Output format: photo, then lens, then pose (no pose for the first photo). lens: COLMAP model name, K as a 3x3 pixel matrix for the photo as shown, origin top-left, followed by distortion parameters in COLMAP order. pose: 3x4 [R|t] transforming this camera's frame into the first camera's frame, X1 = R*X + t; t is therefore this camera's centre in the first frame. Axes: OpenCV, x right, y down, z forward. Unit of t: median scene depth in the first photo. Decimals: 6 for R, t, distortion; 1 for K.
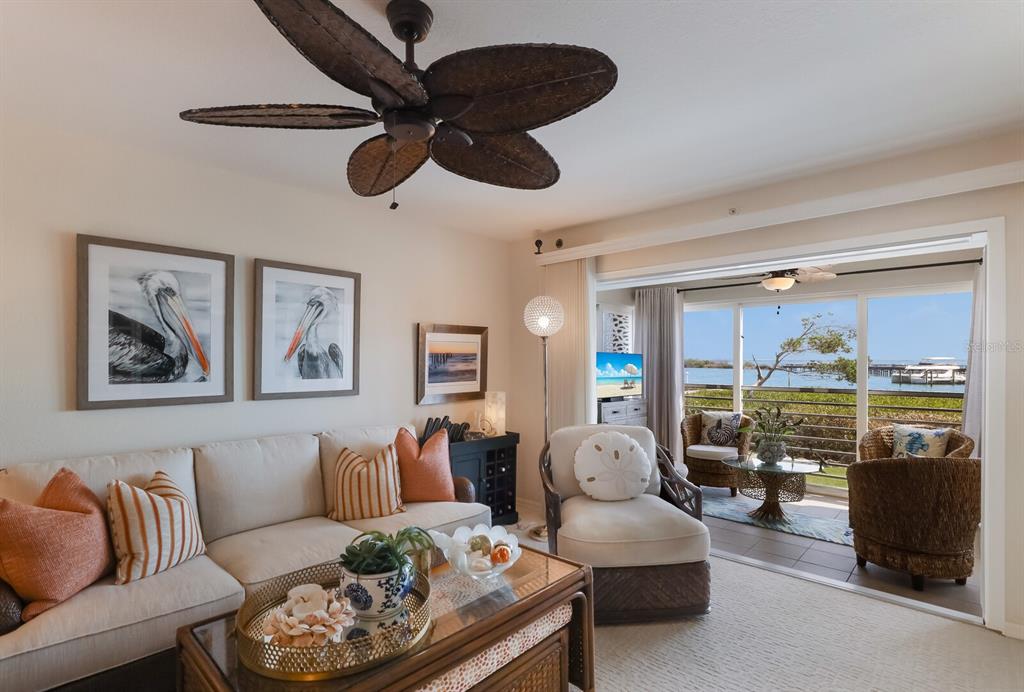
lens RADIAL K [[493.6, 0, 510.8], [0, 493.6, 364.1], [0, 0, 1]] dist [-0.024566, 0.000751]
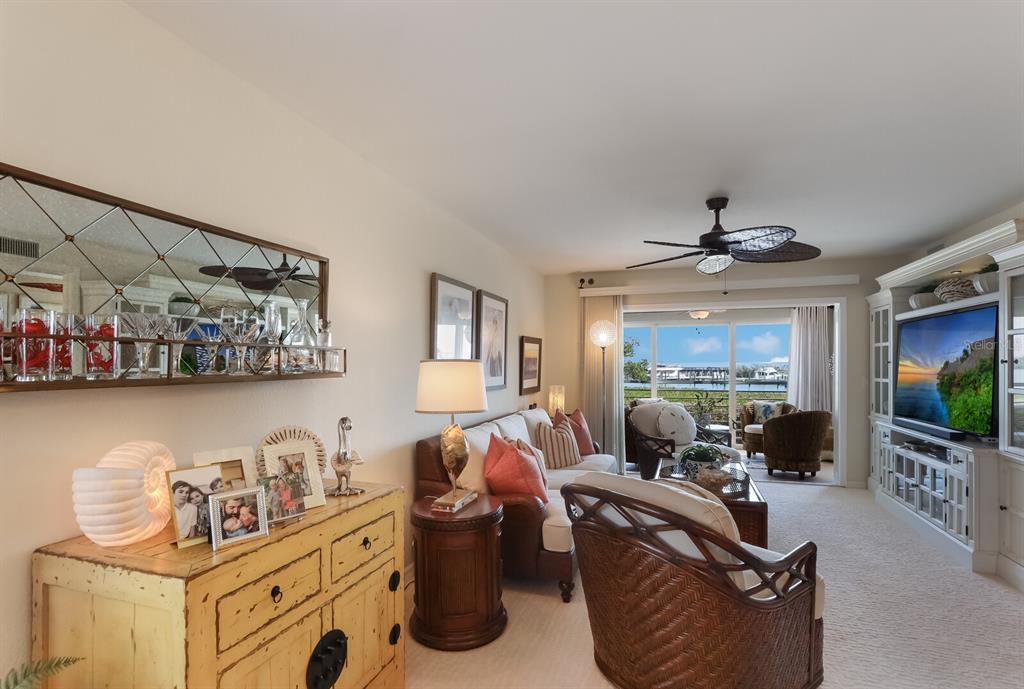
lens RADIAL K [[498.2, 0, 526.5], [0, 498.2, 363.5], [0, 0, 1]] dist [-0.002800, -0.000079]
pose [[0.899654, -0.002141, 0.436599, -0.551274], [0.005732, 0.999960, -0.006908, 0.002007], [-0.436566, 0.008717, 0.899630, -0.171832]]
